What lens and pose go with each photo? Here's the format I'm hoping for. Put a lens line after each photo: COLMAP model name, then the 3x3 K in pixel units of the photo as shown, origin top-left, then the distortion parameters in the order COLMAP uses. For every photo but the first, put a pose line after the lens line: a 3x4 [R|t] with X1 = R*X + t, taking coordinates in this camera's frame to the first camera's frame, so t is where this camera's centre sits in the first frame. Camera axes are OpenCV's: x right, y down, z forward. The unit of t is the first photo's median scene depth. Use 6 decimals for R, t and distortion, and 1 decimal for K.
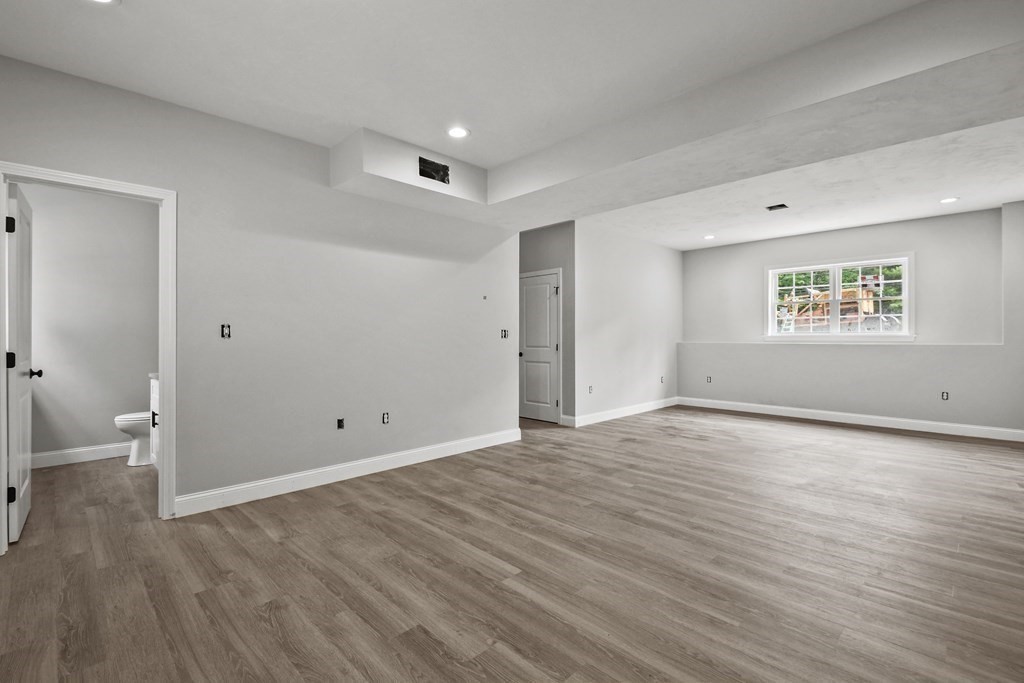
lens RADIAL K [[459.2, 0, 507.9], [0, 459.2, 342.2], [0, 0, 1]] dist [0.042899, -0.035614]
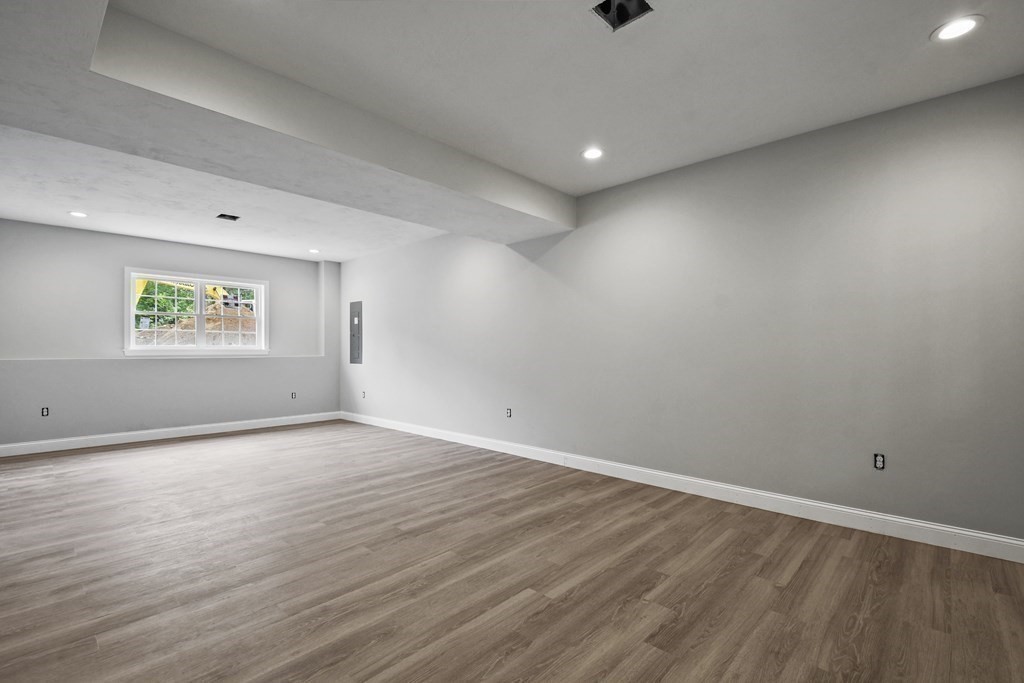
lens RADIAL K [[459.2, 0, 507.9], [0, 459.2, 342.2], [0, 0, 1]] dist [0.042899, -0.035614]
pose [[-0.031506, 0.017033, 0.999358, -0.713770], [0.013905, 0.999765, -0.016602, -0.008968], [-0.999407, 0.013373, -0.031735, 0.794572]]
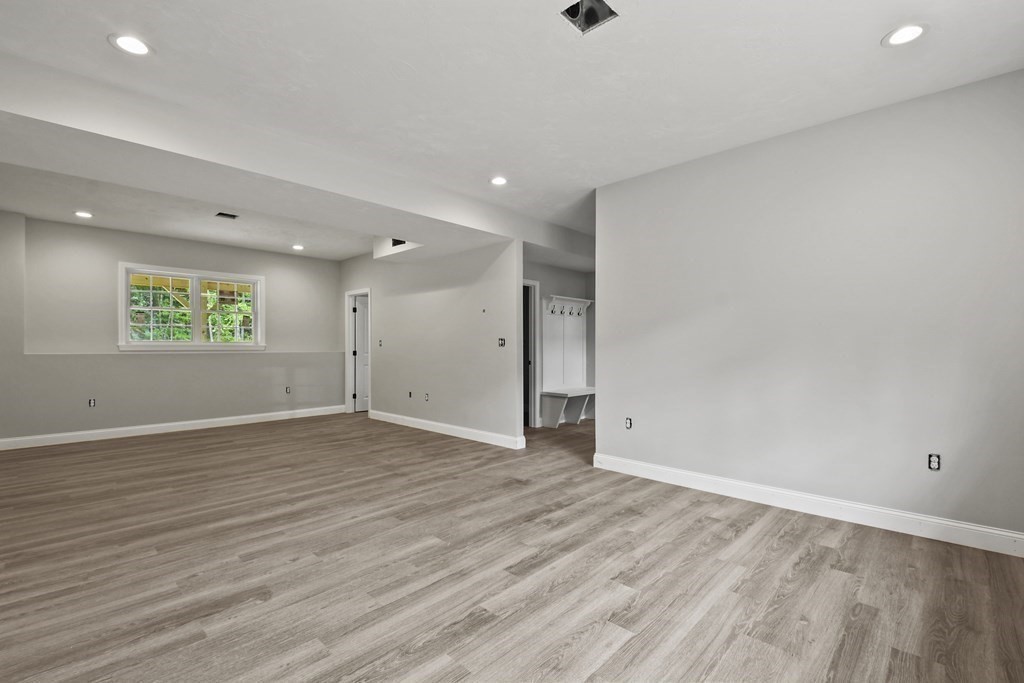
lens RADIAL K [[452.7, 0, 509.1], [0, 452.7, 345.3], [0, 0, 1]] dist [0.010759, -0.000630]
pose [[0.027386, -0.001840, -0.999623, 1.692210], [-0.009423, 0.999953, -0.002099, -0.015143], [0.999581, 0.009477, 0.027368, 1.625218]]
